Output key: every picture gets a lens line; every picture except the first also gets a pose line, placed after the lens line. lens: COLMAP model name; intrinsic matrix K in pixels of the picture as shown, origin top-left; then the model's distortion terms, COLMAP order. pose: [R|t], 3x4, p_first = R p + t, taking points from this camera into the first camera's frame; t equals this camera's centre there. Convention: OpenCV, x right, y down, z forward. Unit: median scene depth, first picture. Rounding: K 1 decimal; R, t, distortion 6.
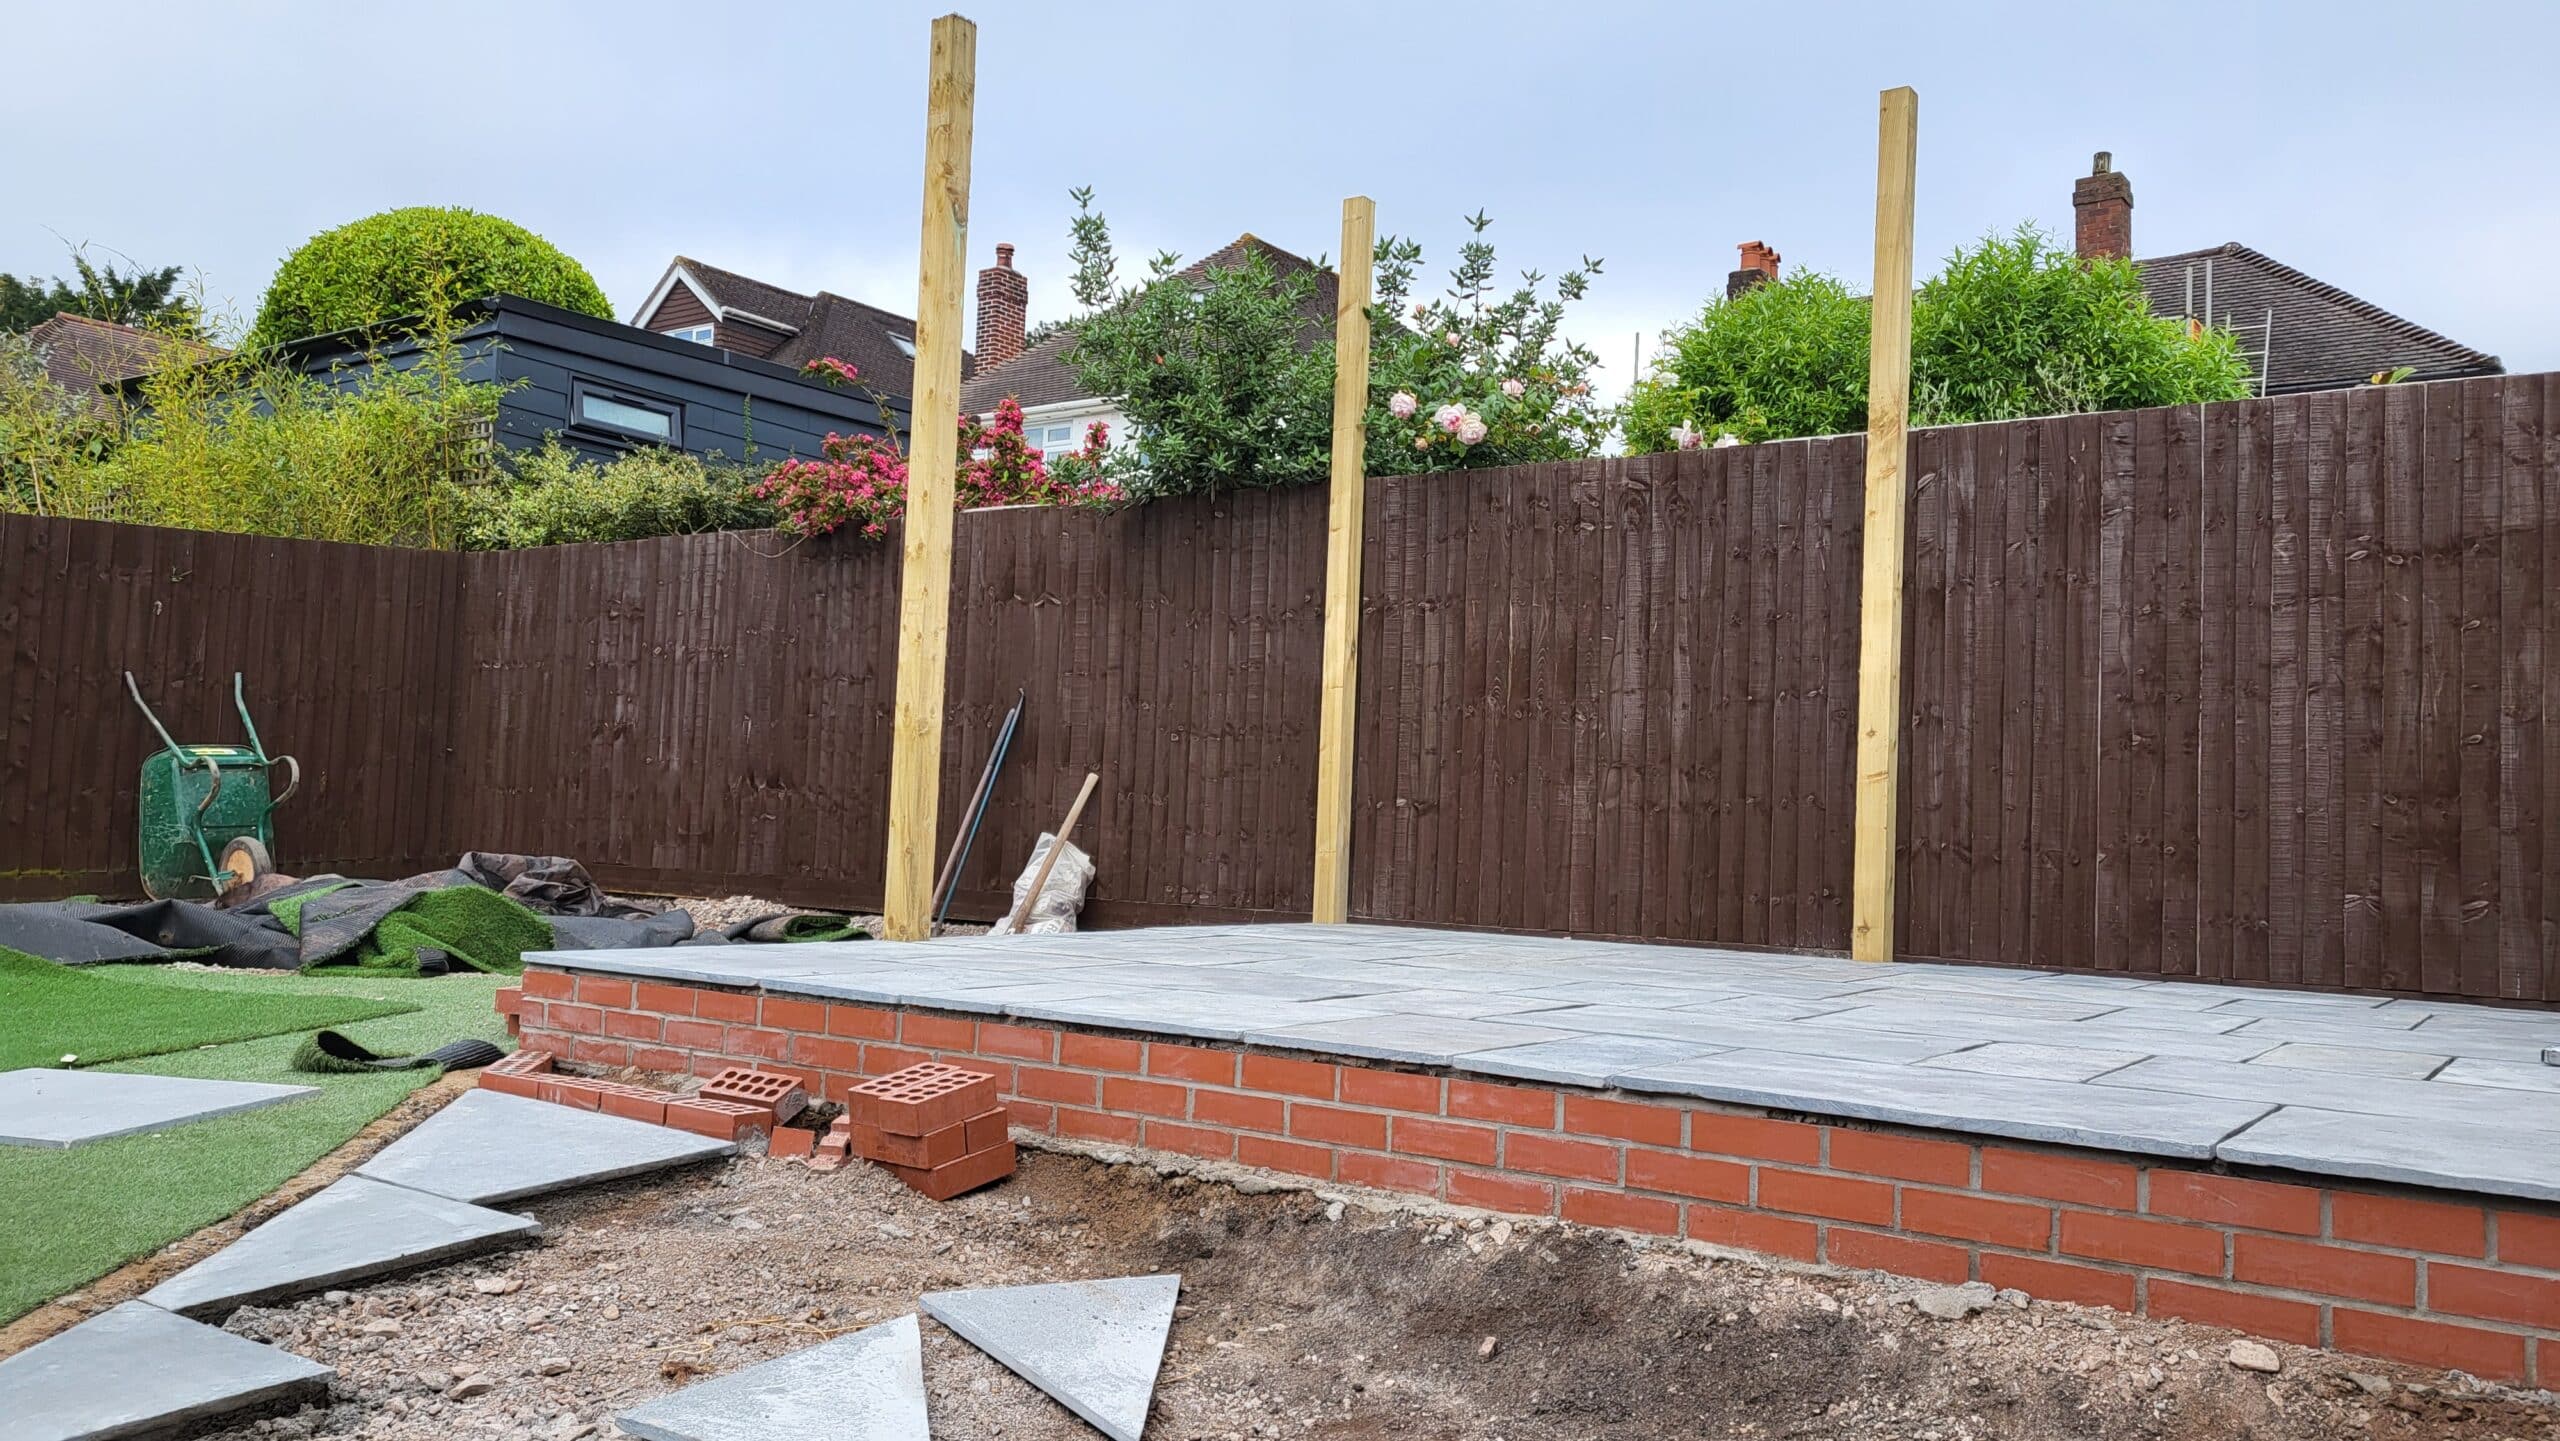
lens RADIAL K [[1922.2, 0, 1289.9], [0, 1922.2, 710.9], [0, 0, 1]] dist [0.069230, -0.050493]
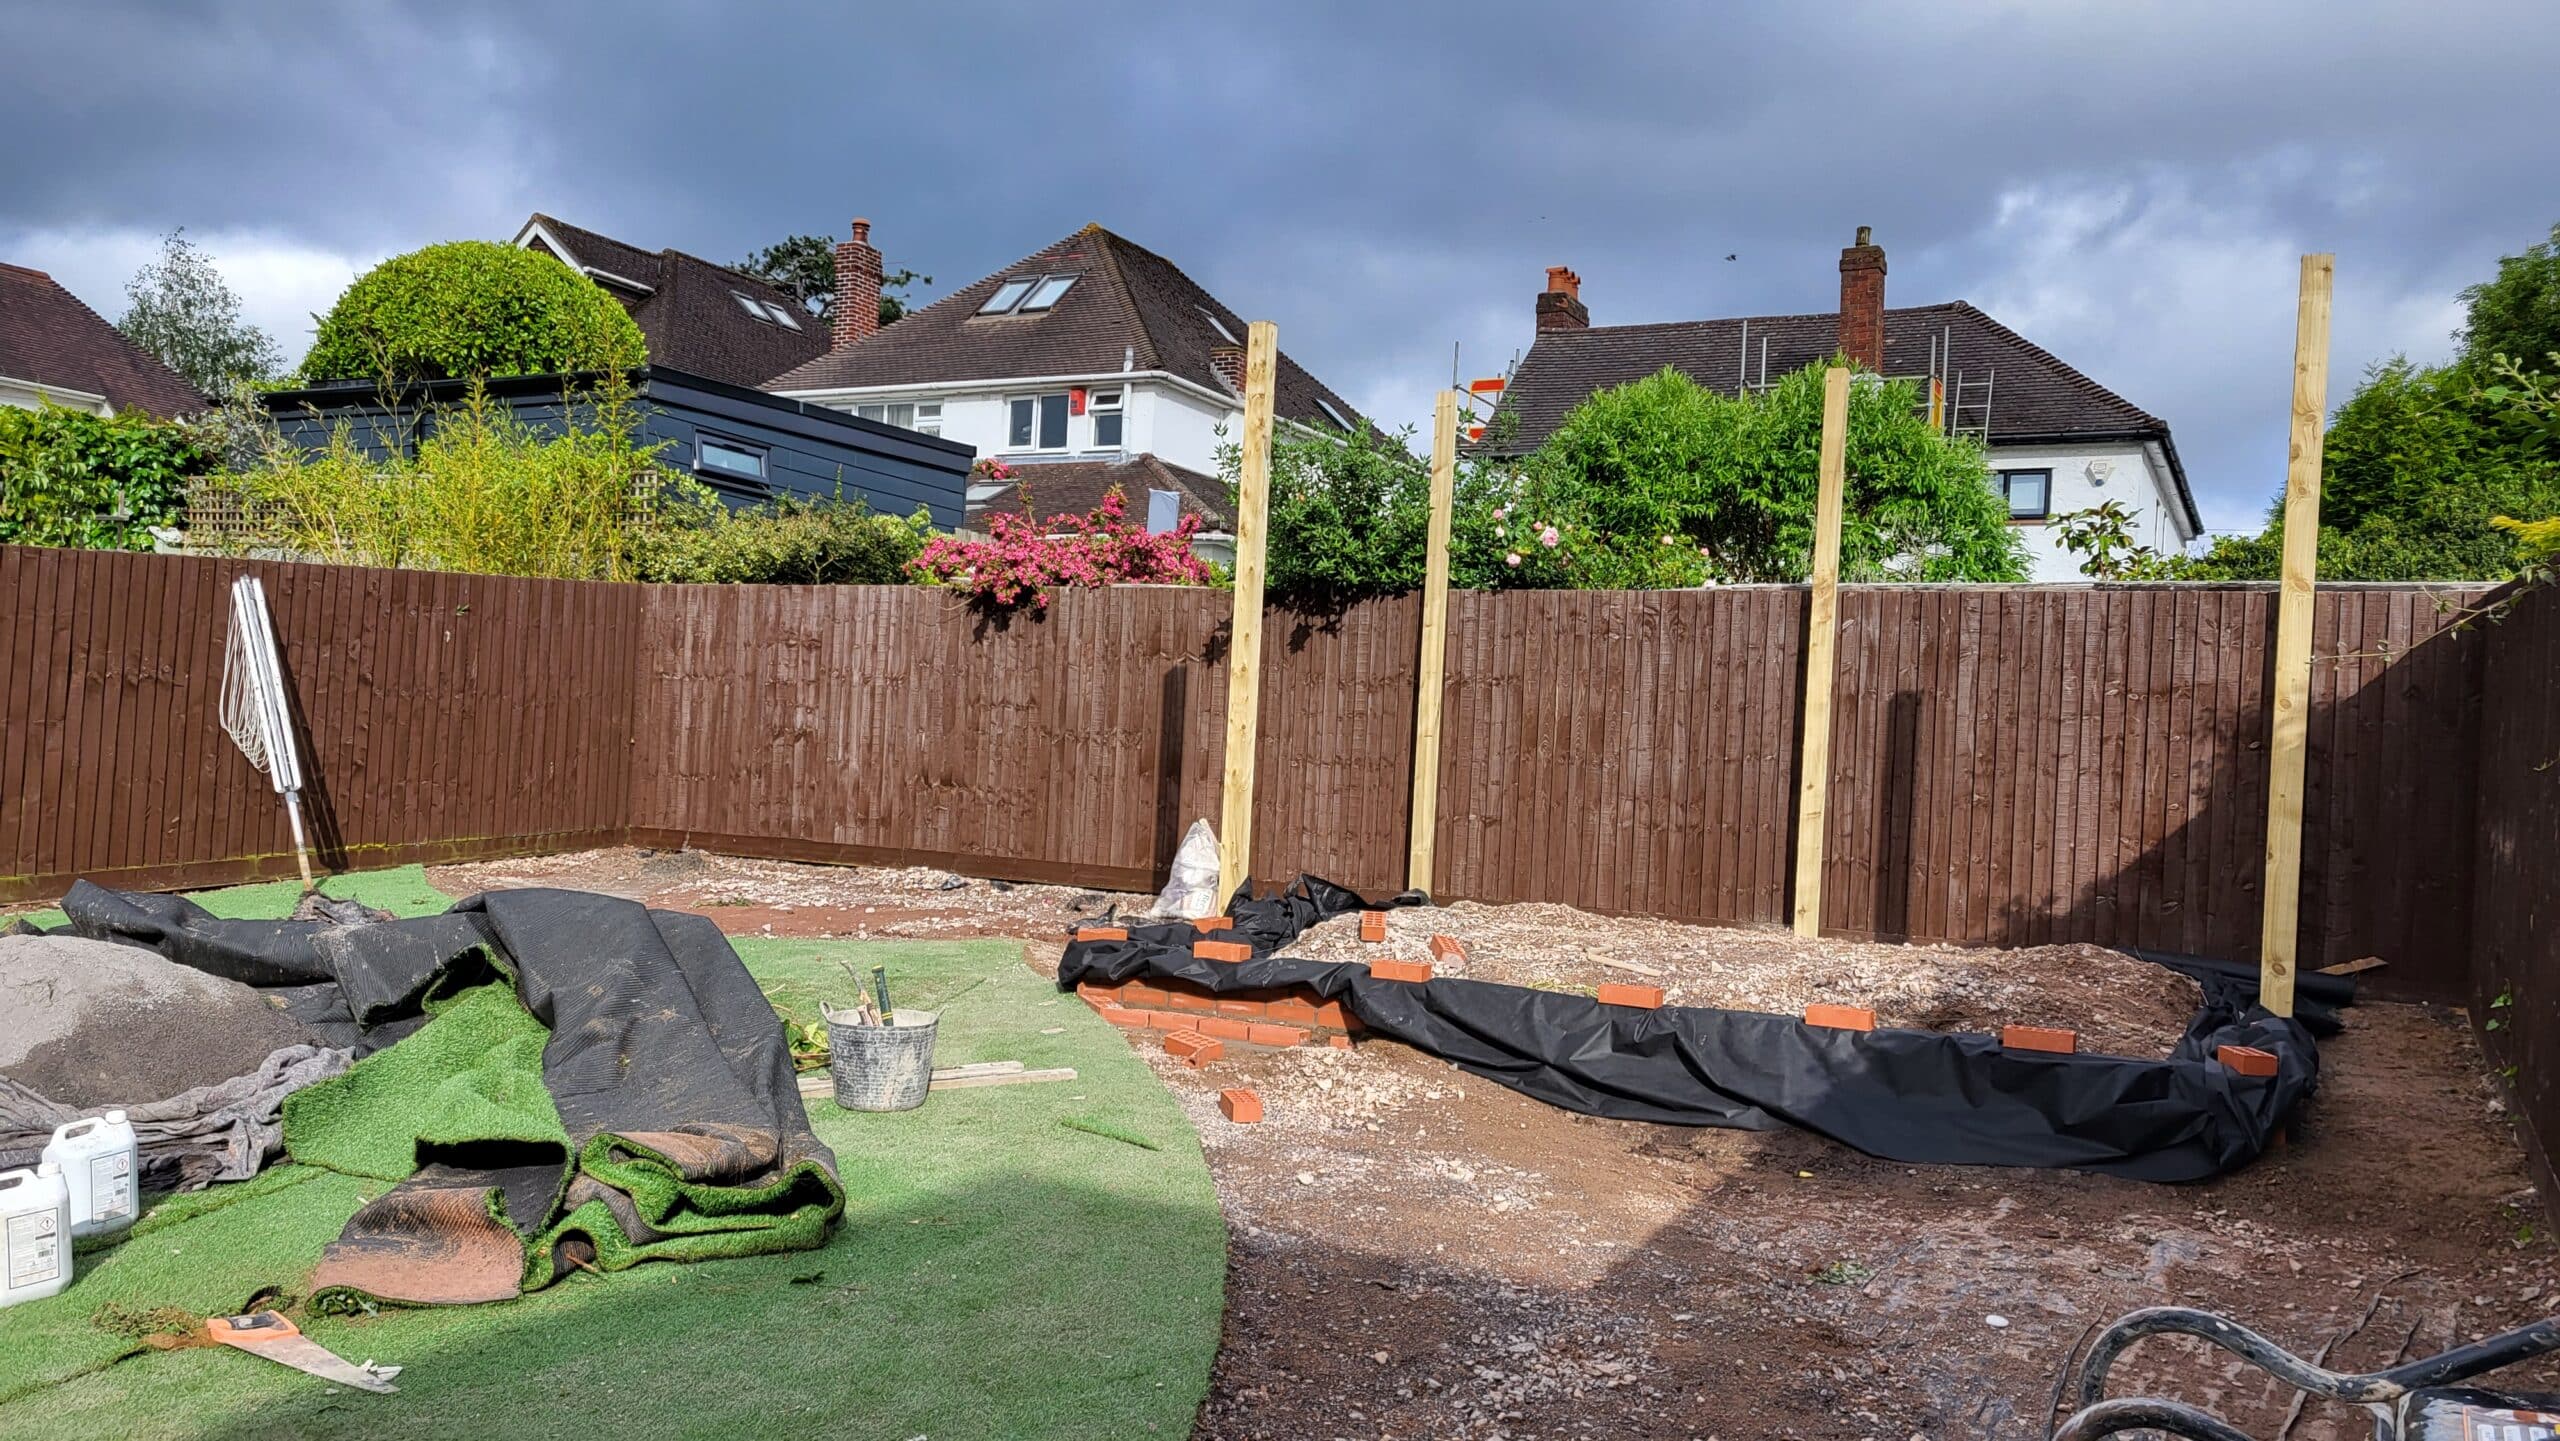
lens RADIAL K [[1922.2, 0, 1244.2], [0, 1922.2, 729.4], [0, 0, 1]] dist [0.069230, -0.050493]
pose [[0.991828, 0.013489, 0.126864, -0.232617], [-0.020204, 0.998453, 0.051792, -0.070255], [-0.125969, -0.053932, 0.990567, -0.321889]]
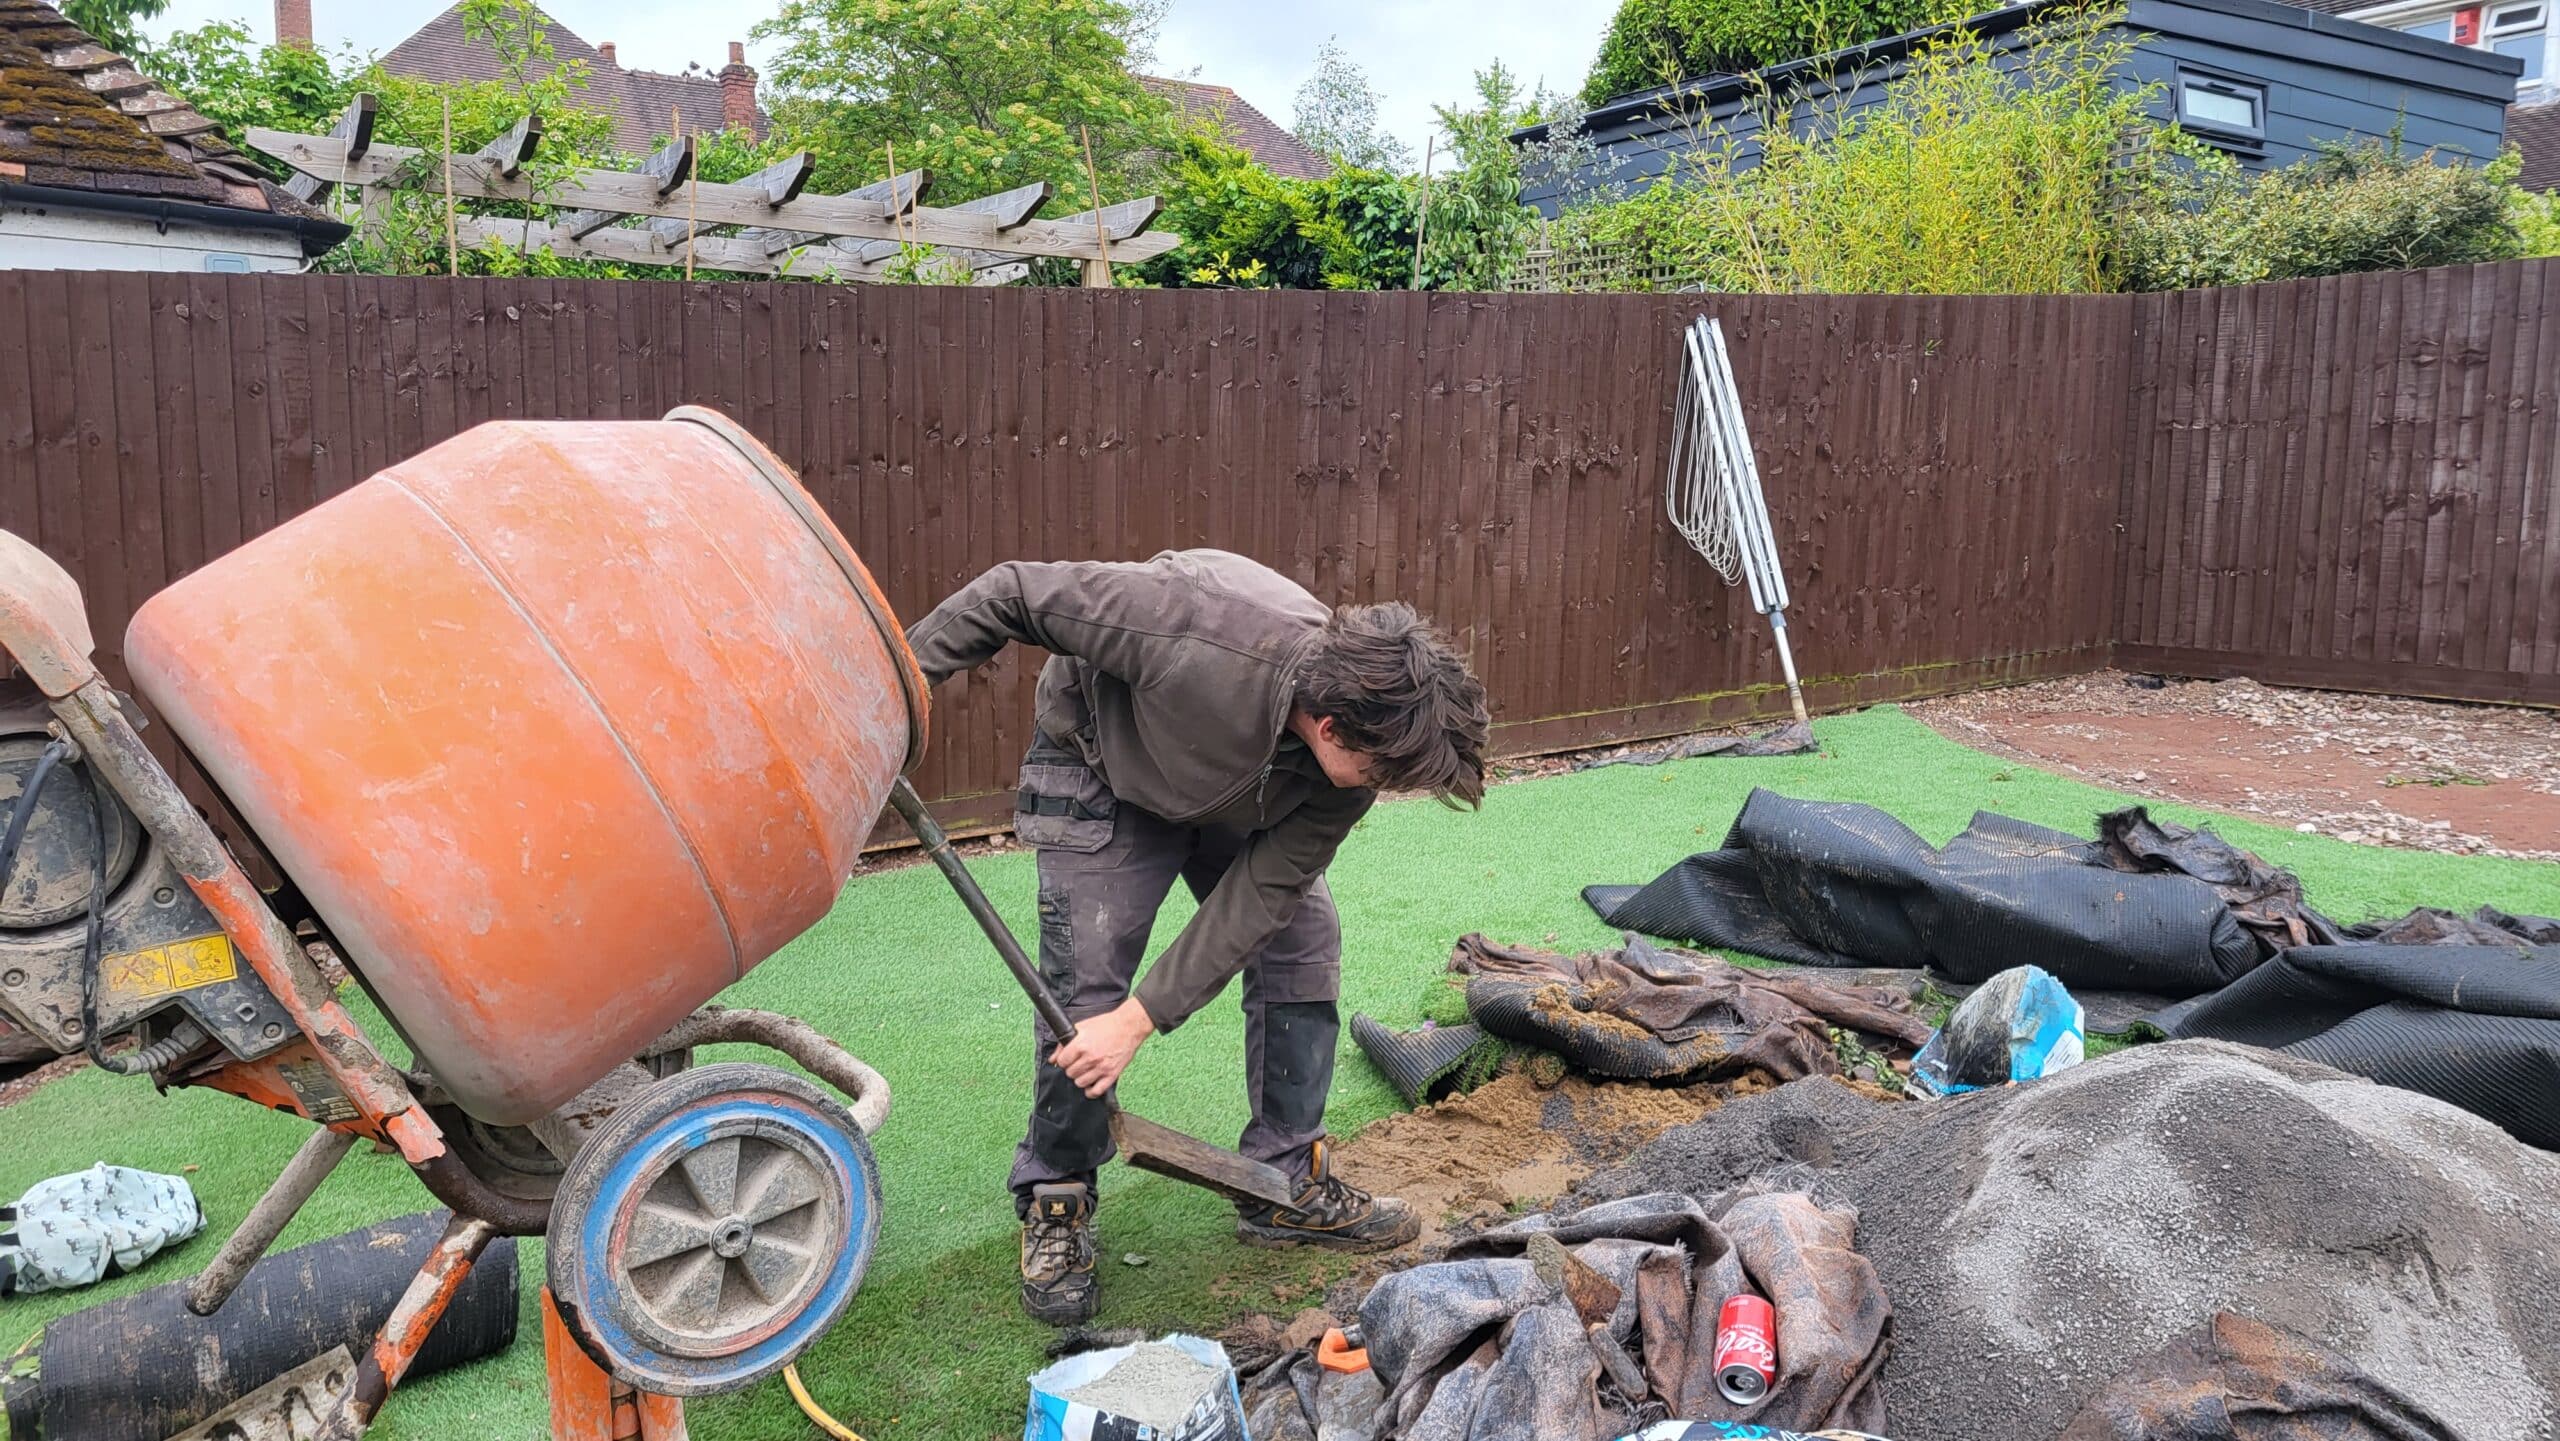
lens RADIAL K [[1922.2, 0, 1273.2], [0, 1922.2, 737.1], [0, 0, 1]] dist [0.069230, -0.050493]
pose [[0.927642, 0.019629, -0.372955, -0.530599], [0.045705, 0.985145, 0.165532, -0.056558], [0.370663, -0.170601, 0.912964, 0.038525]]
